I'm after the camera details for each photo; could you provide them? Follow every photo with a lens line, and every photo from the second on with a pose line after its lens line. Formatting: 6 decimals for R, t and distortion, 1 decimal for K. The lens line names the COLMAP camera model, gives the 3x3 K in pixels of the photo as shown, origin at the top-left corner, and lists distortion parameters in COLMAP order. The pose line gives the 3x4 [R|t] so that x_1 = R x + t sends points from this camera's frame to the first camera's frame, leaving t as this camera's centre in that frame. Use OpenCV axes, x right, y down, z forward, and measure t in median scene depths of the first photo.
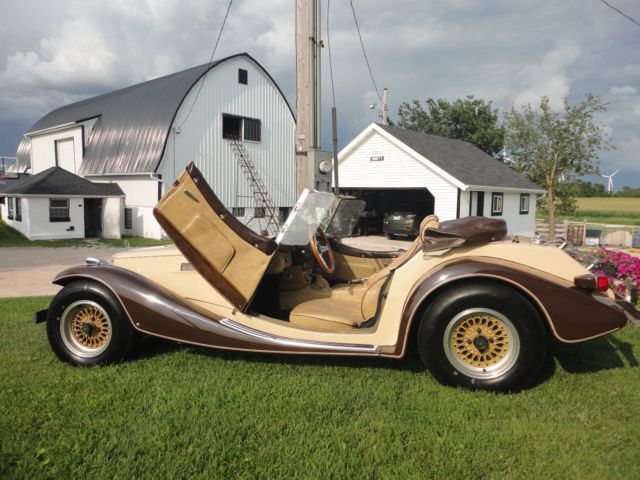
lens RADIAL K [[457.1, 0, 320.4], [0, 457.1, 232.0], [0, 0, 1]] dist [0.000691, 0.004159]
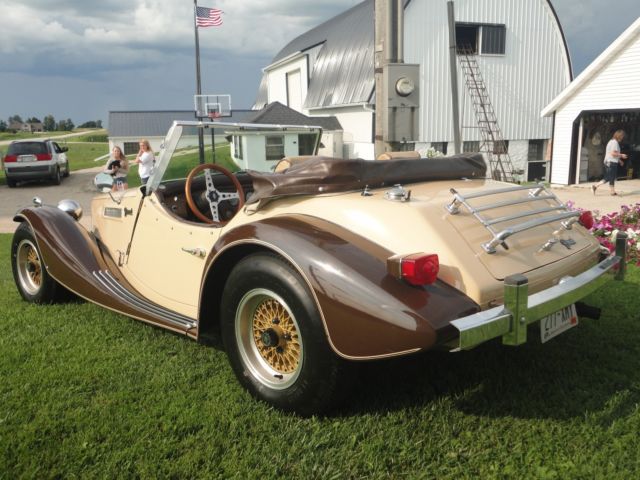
lens RADIAL K [[545.6, 0, 318.6], [0, 545.6, 230.0], [0, 0, 1]] dist [-0.005739, 0.011973]
pose [[0.872149, 0.060267, -0.485514, 0.076737], [-0.007997, 0.994007, 0.109022, -0.001220], [0.489175, -0.091201, 0.867404, 0.031277]]
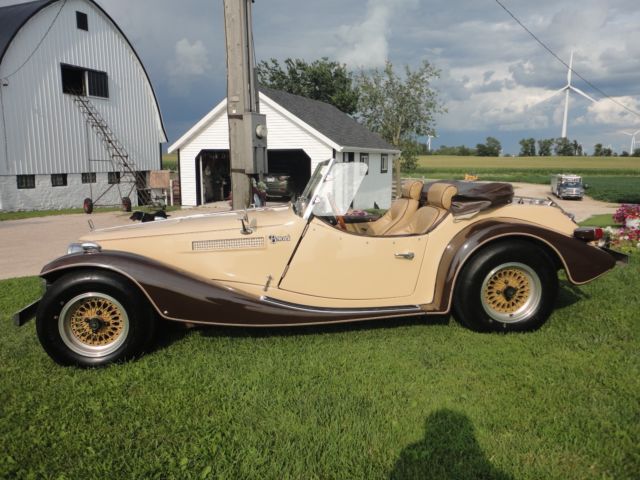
lens RADIAL K [[457.1, 0, 320.4], [0, 457.1, 232.0], [0, 0, 1]] dist [0.000691, 0.004159]
pose [[0.948515, -0.065130, 0.309962, -0.042751], [0.038618, 0.995109, 0.090921, -0.003043], [-0.314368, -0.074270, 0.946391, 0.006659]]
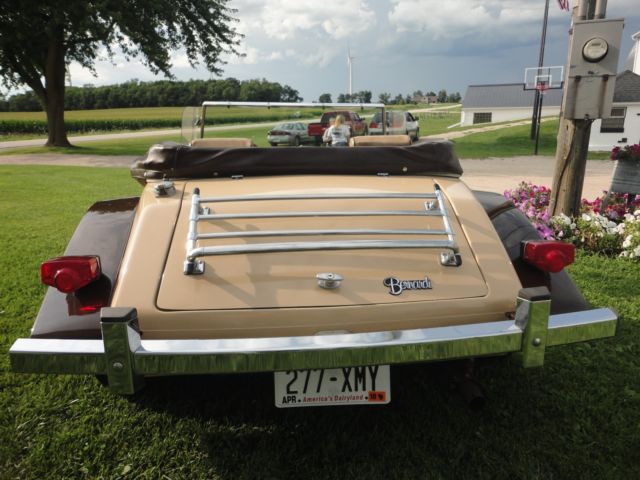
lens RADIAL K [[457.1, 0, 320.4], [0, 457.1, 232.0], [0, 0, 1]] dist [0.000691, 0.004159]
pose [[0.356237, 0.223998, -0.907149, 0.109961], [-0.044601, 0.973811, 0.222943, -0.006233], [0.933331, -0.038961, 0.356898, 0.101610]]
